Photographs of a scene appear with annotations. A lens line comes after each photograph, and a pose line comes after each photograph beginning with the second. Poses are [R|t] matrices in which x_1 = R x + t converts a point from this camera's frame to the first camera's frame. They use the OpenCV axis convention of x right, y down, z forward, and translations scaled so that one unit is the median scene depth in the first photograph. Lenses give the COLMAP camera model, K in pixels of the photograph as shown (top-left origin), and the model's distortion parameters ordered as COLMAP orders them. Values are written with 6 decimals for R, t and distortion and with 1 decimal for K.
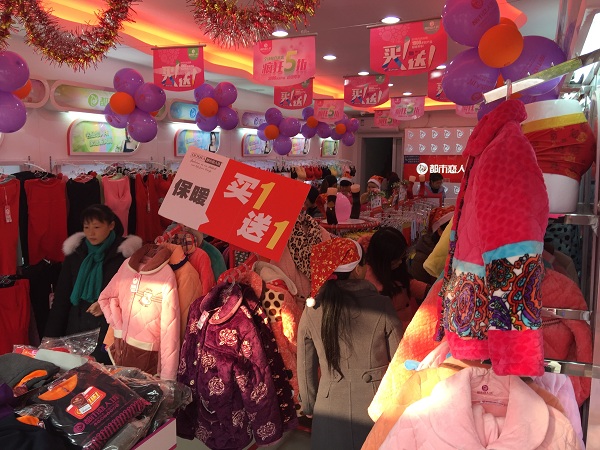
lens RADIAL K [[504.3, 0, 299.7], [0, 504.3, 219.3], [0, 0, 1]] dist [0.096784, -0.146493]
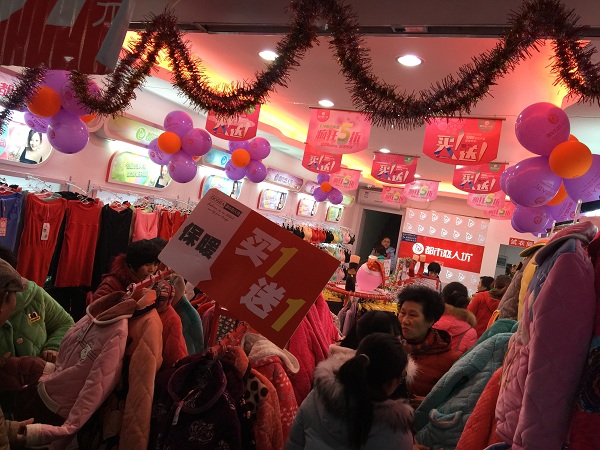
lens RADIAL K [[504.3, 0, 299.7], [0, 504.3, 219.3], [0, 0, 1]] dist [0.096784, -0.146493]
pose [[0.985026, 0.166812, 0.043570, -0.110720], [-0.160668, 0.979816, -0.118938, 0.006001], [-0.062531, 0.110156, 0.991945, -0.015172]]
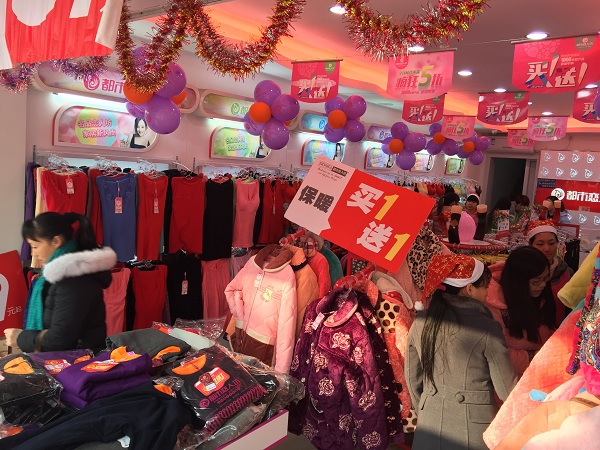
lens RADIAL K [[504.3, 0, 299.7], [0, 504.3, 219.3], [0, 0, 1]] dist [0.096784, -0.146493]
pose [[0.971727, 0.085891, -0.219932, -0.012845], [-0.091621, 0.995666, -0.015966, 0.006850], [0.217607, 0.035665, 0.975385, -0.016394]]
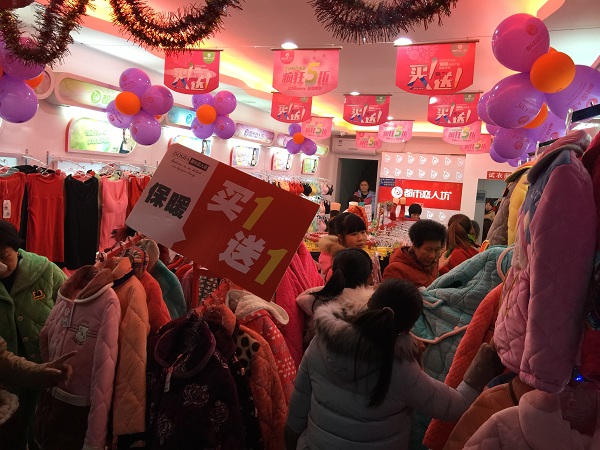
lens RADIAL K [[504.4, 0, 292.6], [0, 504.4, 217.0], [0, 0, 1]] dist [0.089098, -0.157181]
pose [[0.994863, 0.060213, 0.081373, -0.104968], [-0.056700, 0.997385, -0.044805, 0.015373], [-0.083859, 0.039961, 0.995676, 0.022387]]
